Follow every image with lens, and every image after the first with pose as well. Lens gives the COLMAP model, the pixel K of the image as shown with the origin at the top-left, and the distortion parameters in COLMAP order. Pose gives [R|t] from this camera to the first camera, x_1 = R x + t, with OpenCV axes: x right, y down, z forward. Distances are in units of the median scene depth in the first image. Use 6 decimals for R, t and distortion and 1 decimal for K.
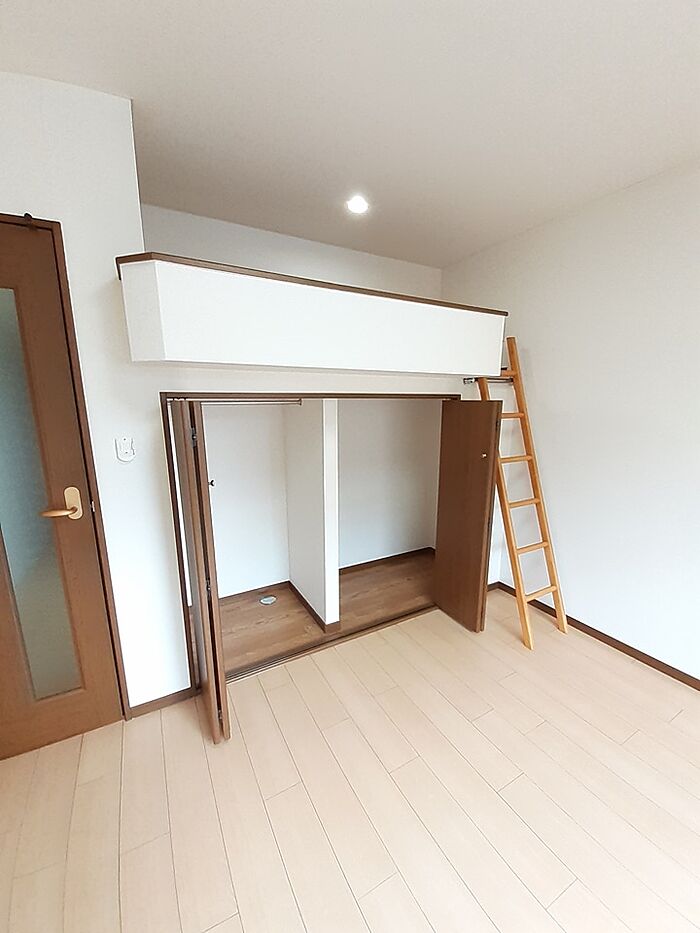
lens RADIAL K [[386.9, 0, 351.1], [0, 386.9, 480.0], [0, 0, 1]] dist [-0.000948, -0.000255]
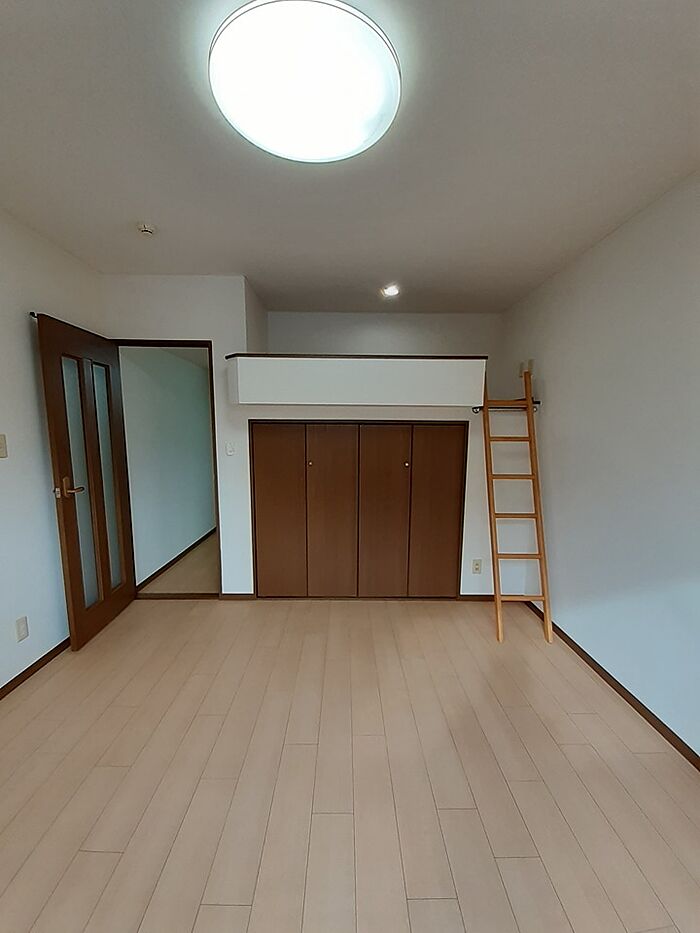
lens RADIAL K [[386.9, 0, 351.1], [0, 386.9, 480.0], [0, 0, 1]] dist [-0.000948, -0.000255]
pose [[0.880341, 0.066439, -0.469666, 0.593038], [-0.098837, 0.994102, -0.044635, 0.063082], [0.463930, 0.085715, 0.881715, -0.269491]]
